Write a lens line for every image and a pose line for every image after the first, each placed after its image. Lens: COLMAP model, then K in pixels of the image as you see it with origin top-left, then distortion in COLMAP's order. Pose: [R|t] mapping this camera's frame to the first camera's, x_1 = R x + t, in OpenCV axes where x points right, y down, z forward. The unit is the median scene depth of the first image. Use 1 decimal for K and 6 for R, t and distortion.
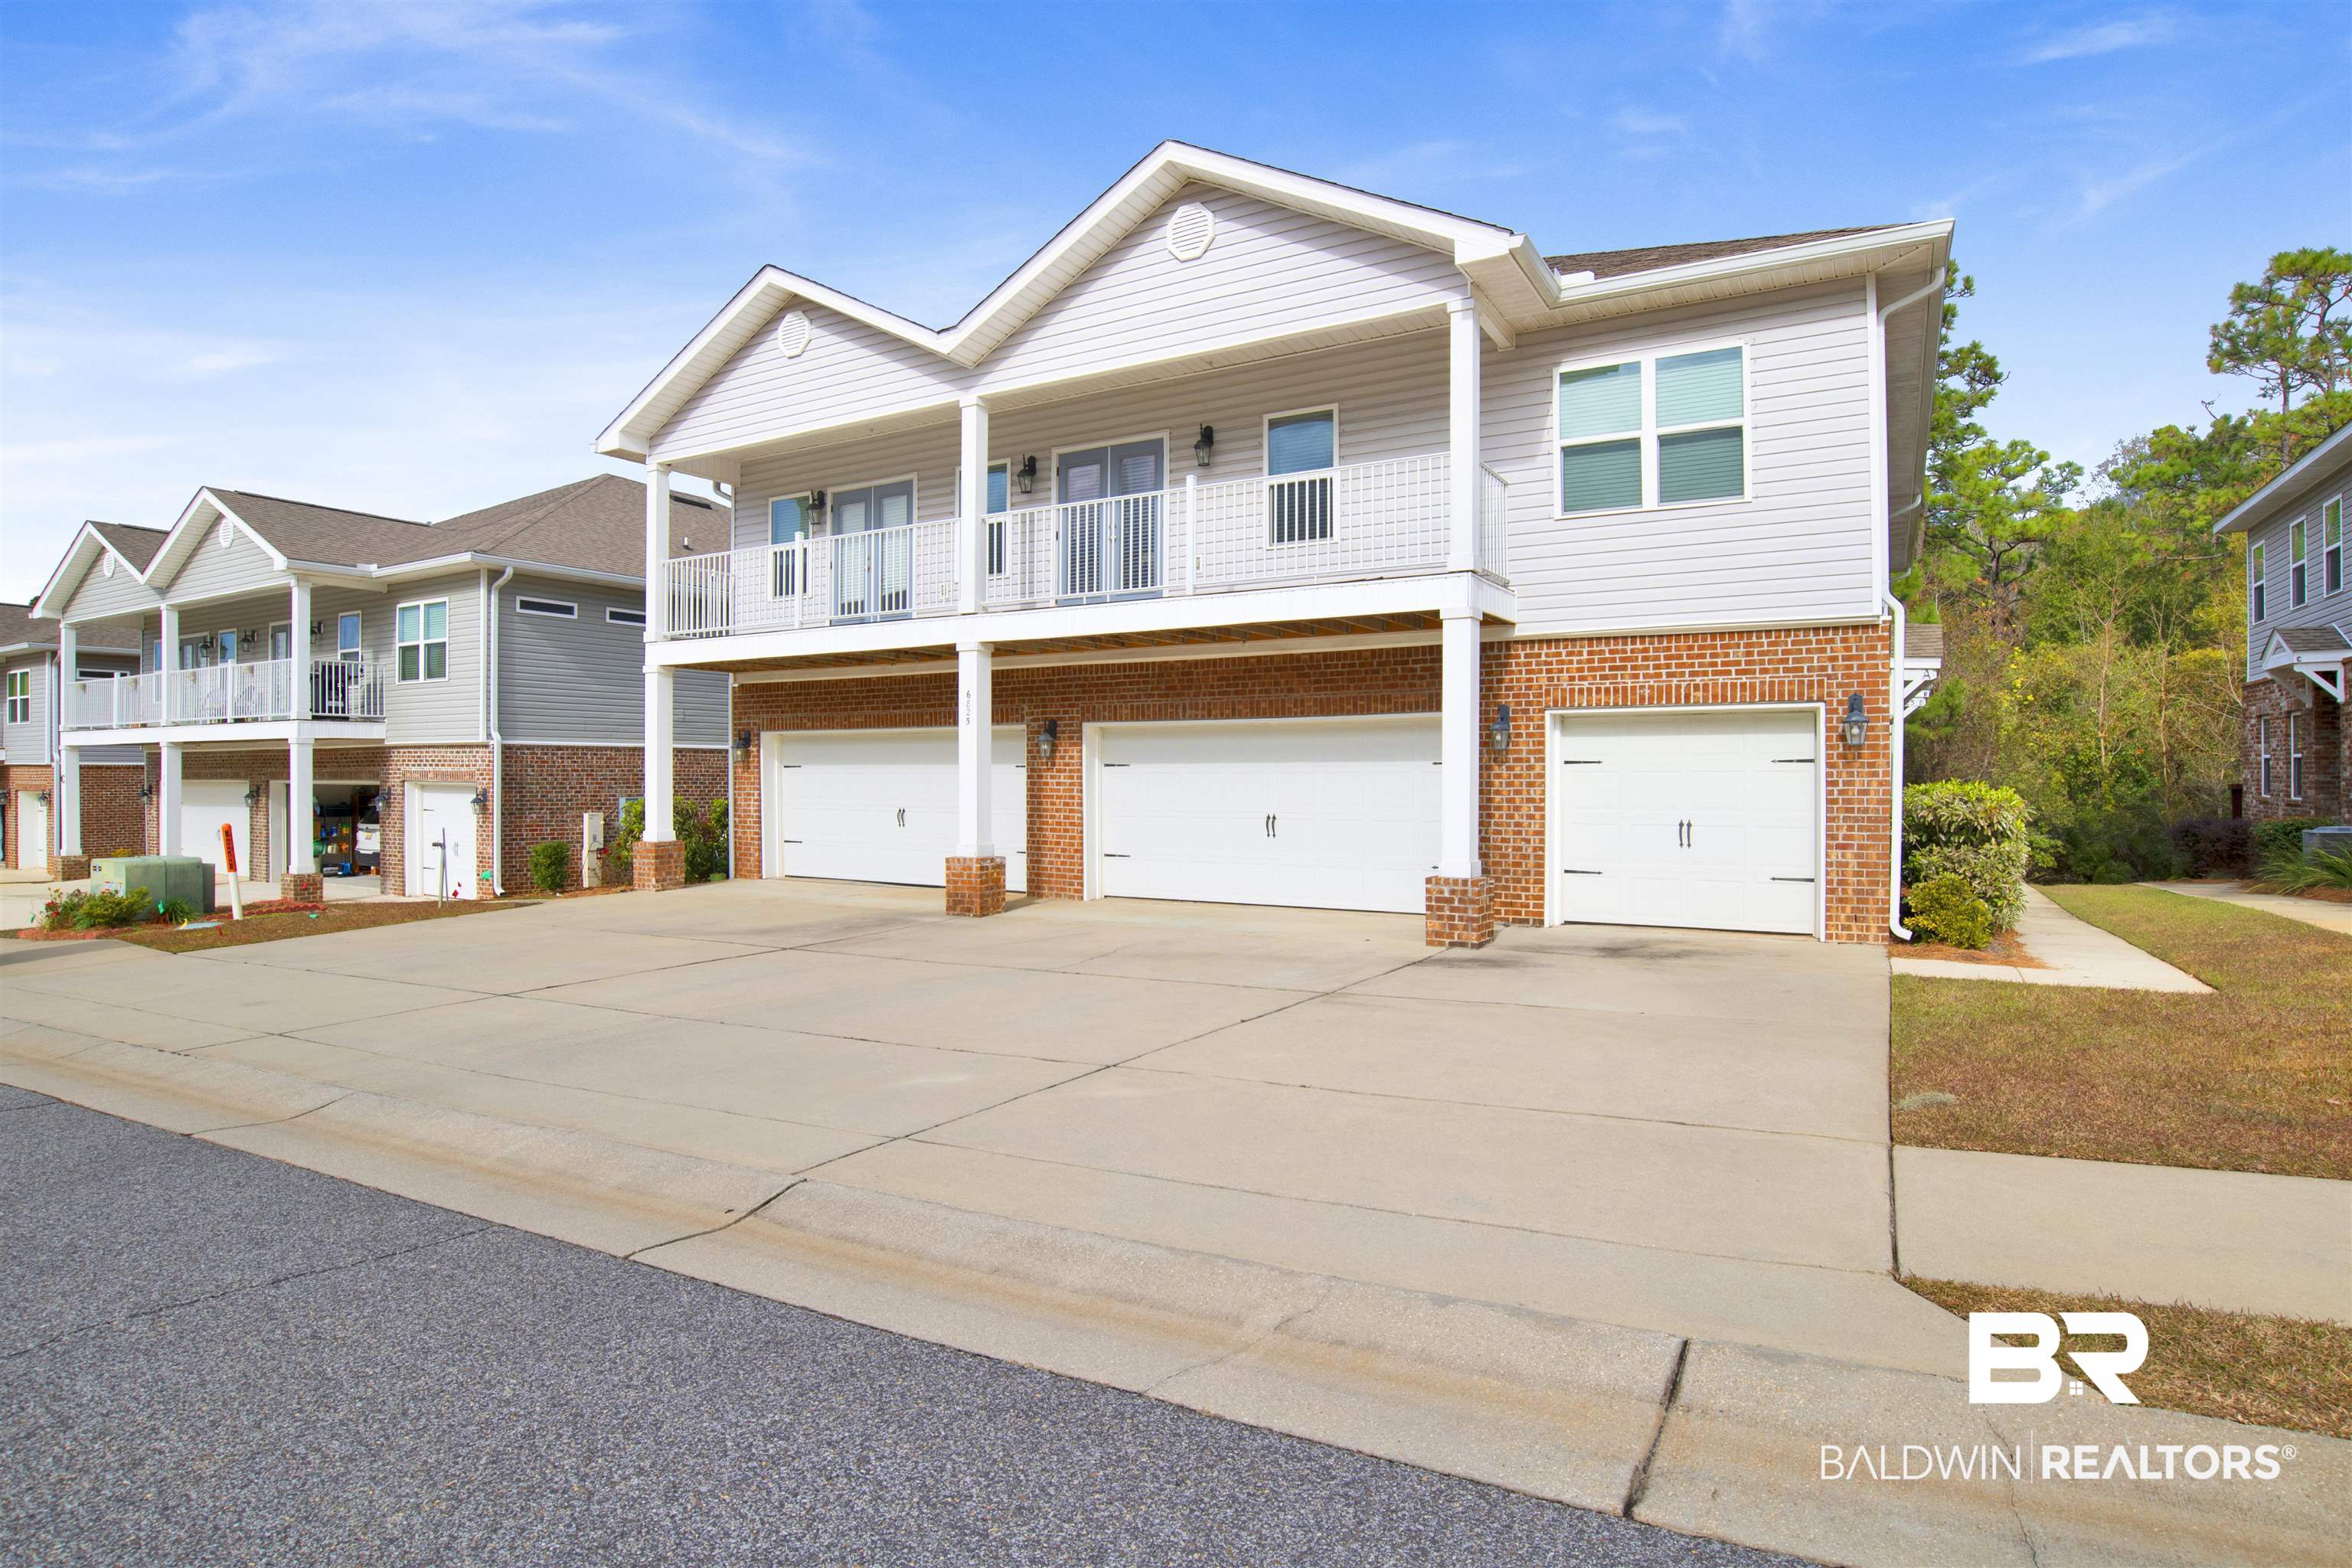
lens RADIAL K [[1265.5, 0, 1197.4], [0, 1265.5, 795.7], [0, 0, 1]] dist [-0.061771, 0.017390]
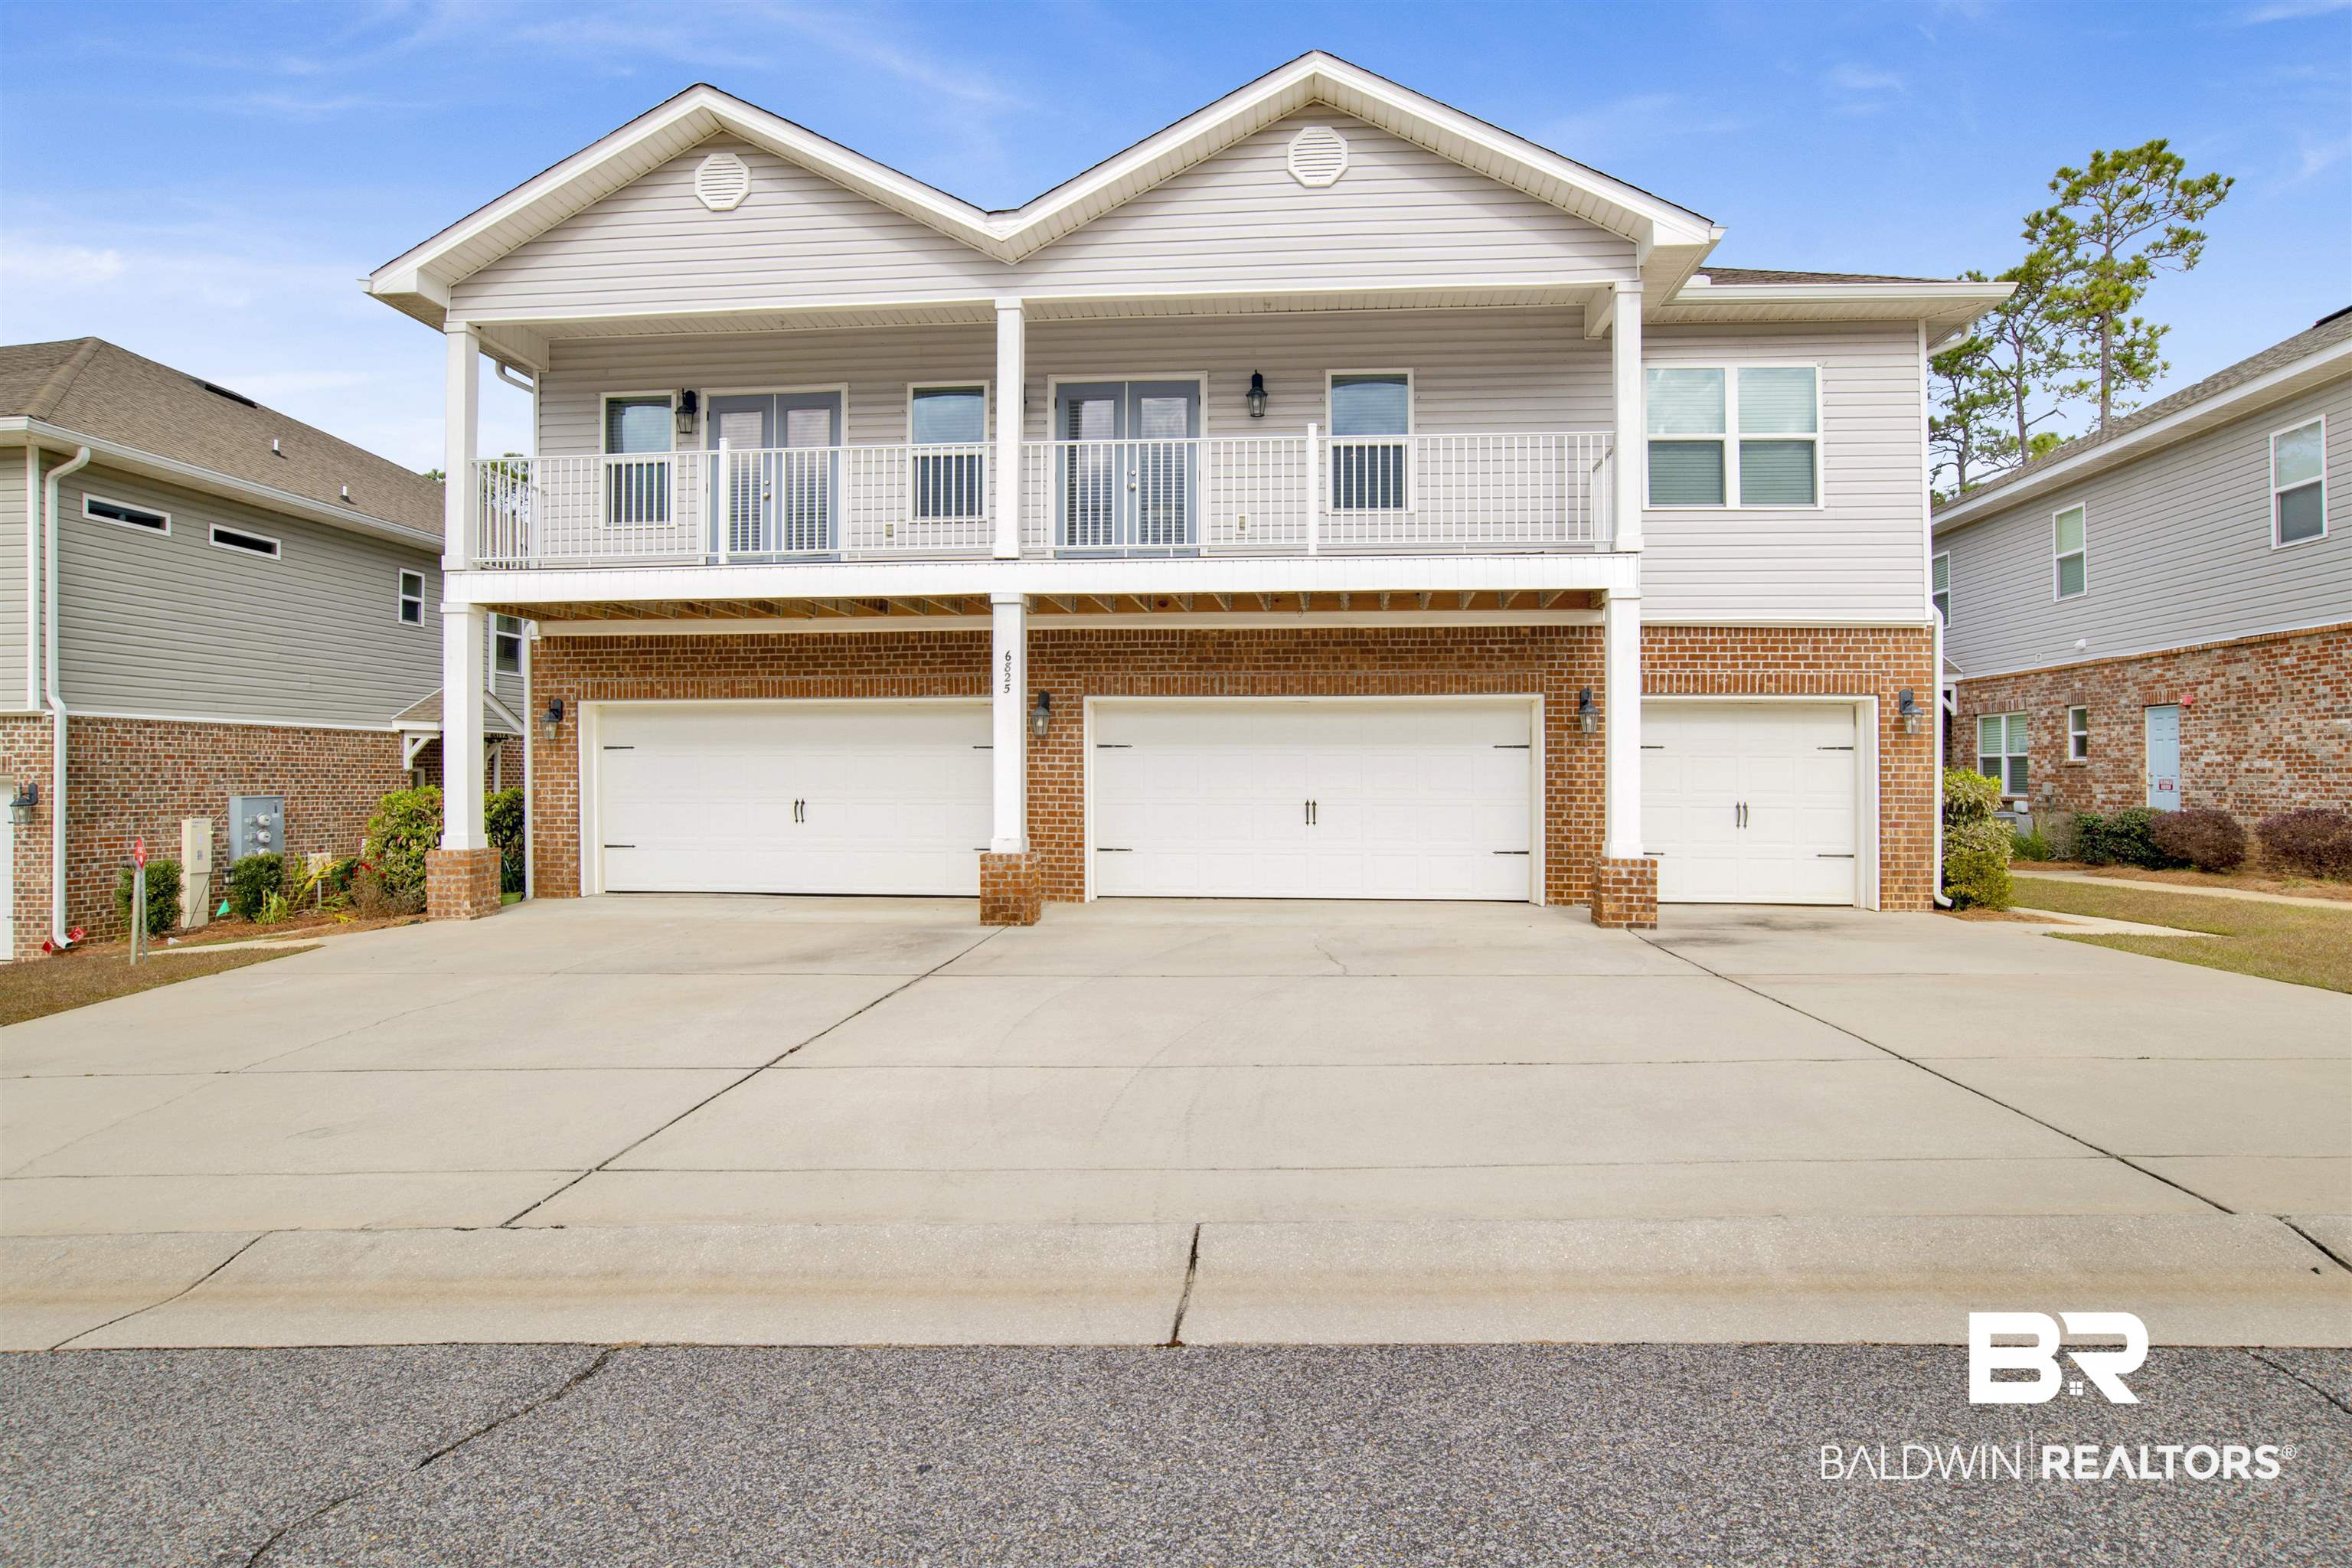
lens RADIAL K [[1265.5, 0, 1181.9], [0, 1265.5, 776.1], [0, 0, 1]] dist [-0.061771, 0.017390]
pose [[0.907134, 0.006999, 0.420783, -0.481673], [-0.000283, 0.999872, -0.016021, 0.013706], [-0.420841, 0.014414, 0.907020, 0.231103]]
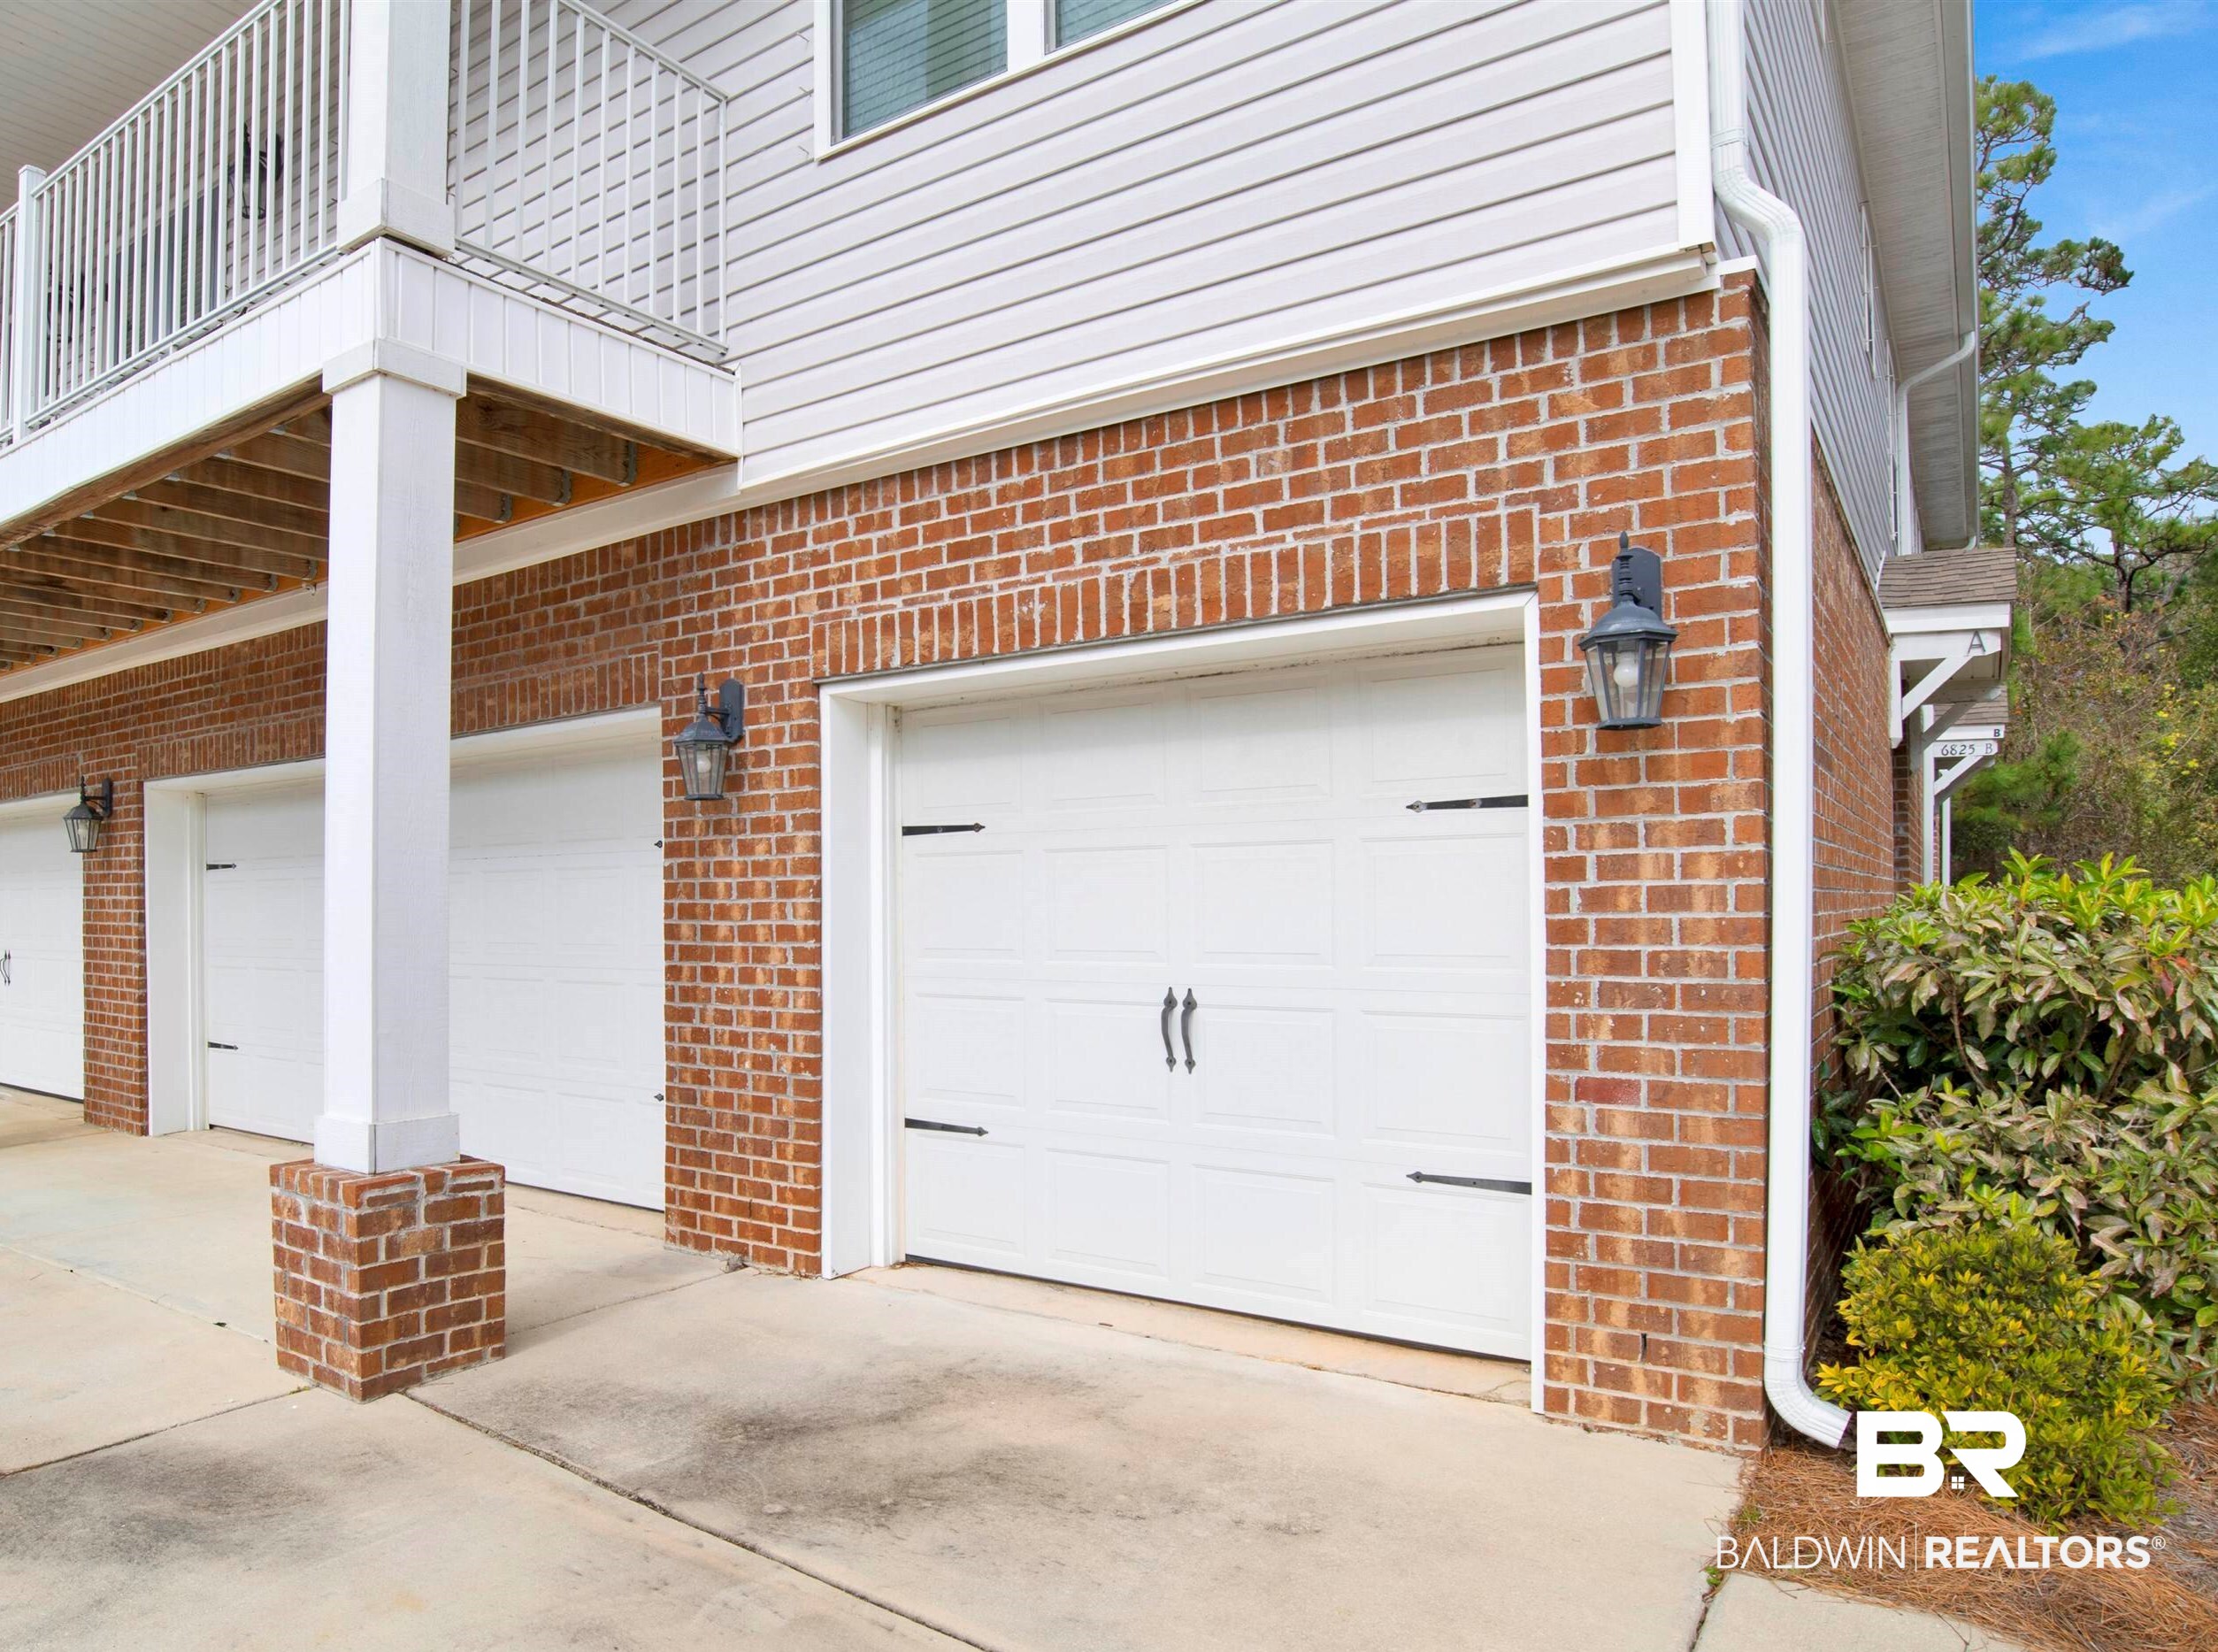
lens RADIAL K [[1427.3, 0, 987.5], [0, 1427.3, 917.9], [0, 0, 1]] dist [-0.056776, 0.011763]
pose [[0.993186, -0.006036, -0.116386, 0.376007], [0.004889, 0.999937, -0.010140, 0.003686], [0.116439, 0.009501, 0.993152, 0.598654]]
